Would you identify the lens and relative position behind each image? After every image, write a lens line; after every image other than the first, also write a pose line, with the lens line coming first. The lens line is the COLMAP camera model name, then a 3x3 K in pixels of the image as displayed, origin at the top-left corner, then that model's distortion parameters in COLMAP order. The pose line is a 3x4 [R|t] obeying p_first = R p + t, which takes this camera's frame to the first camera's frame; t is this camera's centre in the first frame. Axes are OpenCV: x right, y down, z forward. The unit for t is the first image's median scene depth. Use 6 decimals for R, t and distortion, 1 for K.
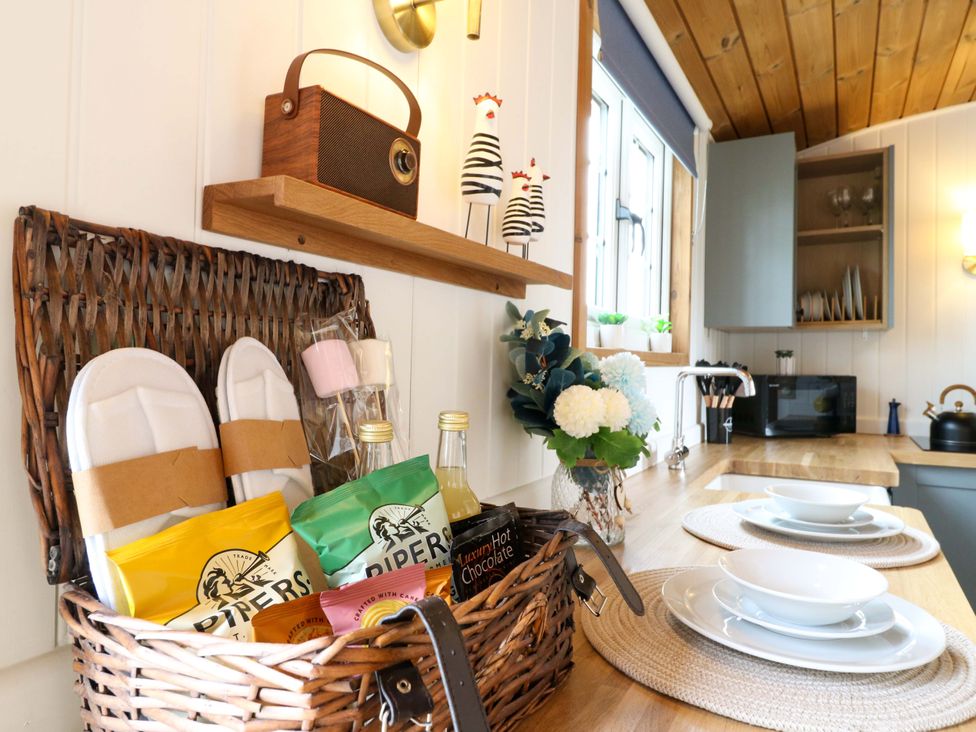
lens RADIAL K [[616.6, 0, 494.4], [0, 616.6, 358.2], [0, 0, 1]] dist [-0.004933, -0.004139]
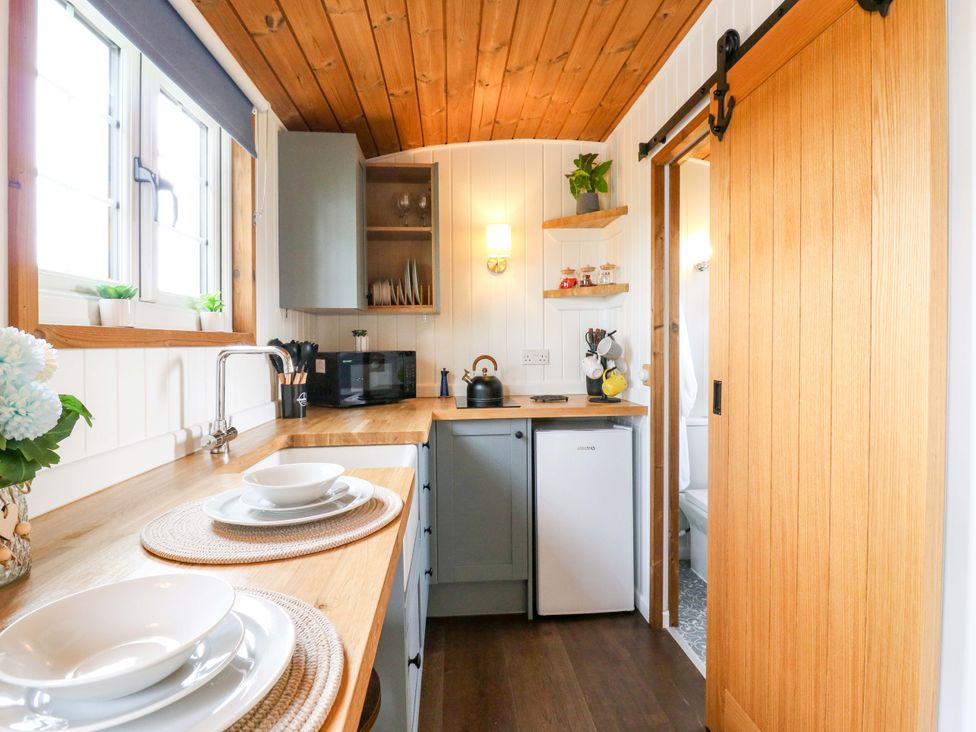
lens RADIAL K [[525.4, 0, 490.7], [0, 525.4, 354.8], [0, 0, 1]] dist [-0.000802, -0.001442]
pose [[0.826902, -0.030459, 0.561521, 0.149811], [0.014043, 0.999339, 0.033528, 0.004402], [-0.562171, -0.019840, 0.826783, 0.068731]]
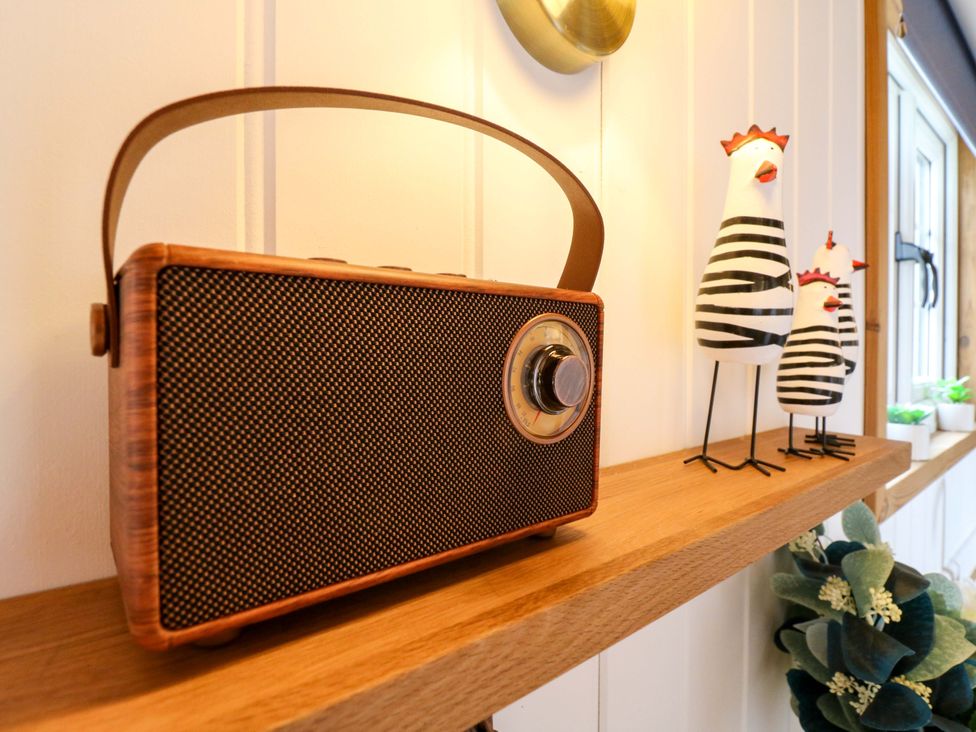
lens RADIAL K [[508.2, 0, 493.8], [0, 508.2, 355.6], [0, 0, 1]] dist [0.001060, -0.013230]
pose [[0.932874, -0.017381, -0.359784, -0.022761], [0.021312, 0.999749, 0.006963, -0.101530], [0.359572, -0.014163, 0.933010, 0.219151]]
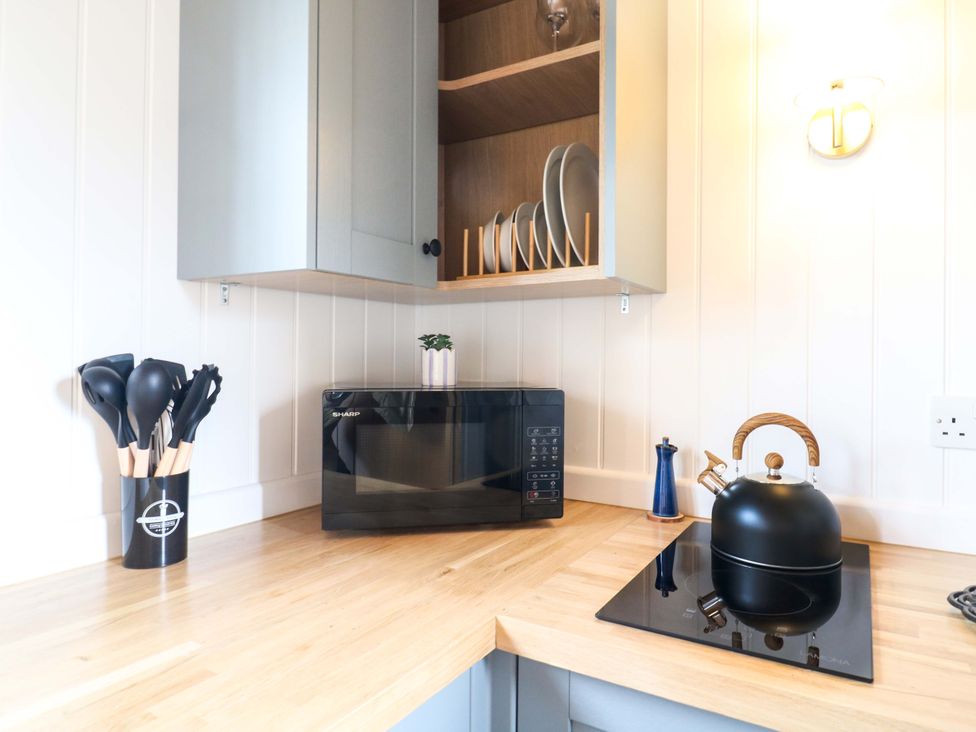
lens RADIAL K [[611.9, 0, 488.0], [0, 611.9, 350.6], [0, 0, 1]] dist [0.001566, 0.000169]
pose [[0.999433, -0.009166, -0.032402, 0.639970], [0.009423, 0.999925, 0.007802, -0.004950], [0.032328, -0.008103, 0.999444, 0.645943]]
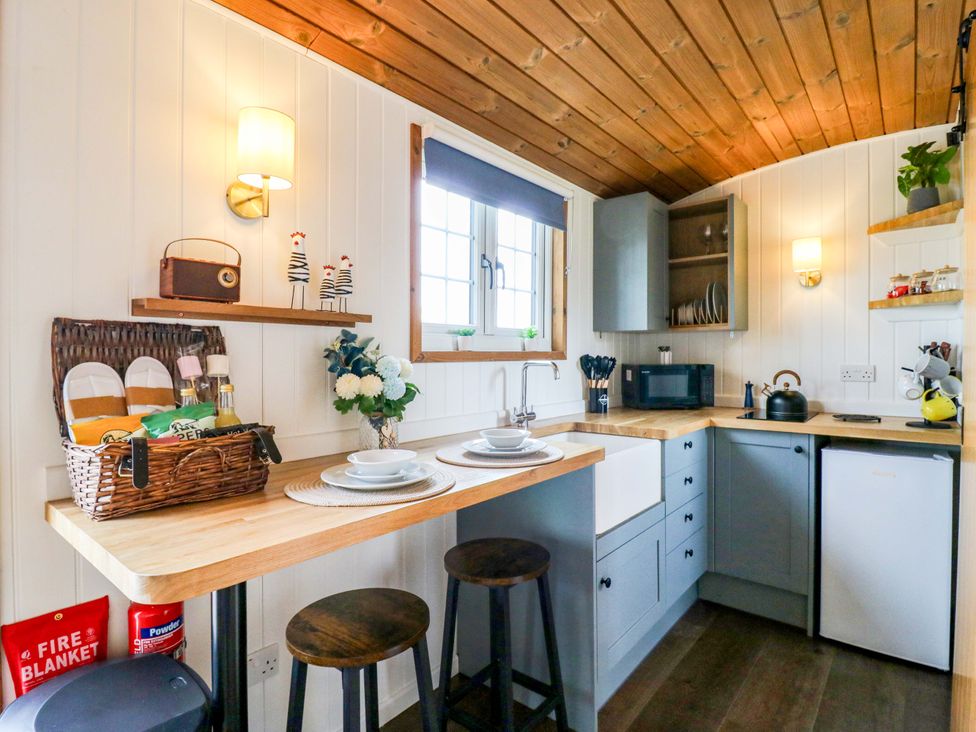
lens RADIAL K [[508.2, 0, 493.8], [0, 508.2, 355.6], [0, 0, 1]] dist [0.001060, -0.013230]
pose [[0.985361, -0.015131, -0.169807, 0.351053], [0.016355, 0.999849, 0.005812, -0.006268], [0.169694, -0.008504, 0.985460, -0.216681]]
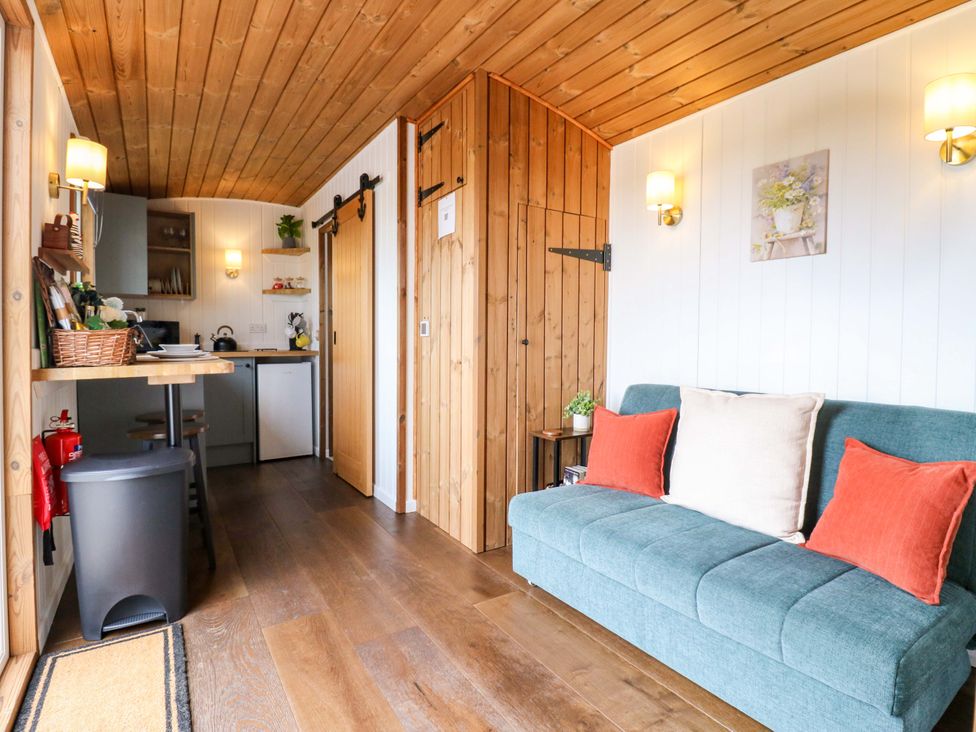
lens RADIAL K [[508.2, 0, 493.8], [0, 508.2, 355.6], [0, 0, 1]] dist [0.001060, -0.013230]
pose [[0.445423, -0.041107, 0.894376, -0.532676], [-0.002529, 0.998884, 0.047170, 0.069271], [-0.895317, -0.023273, 0.444822, -0.800261]]
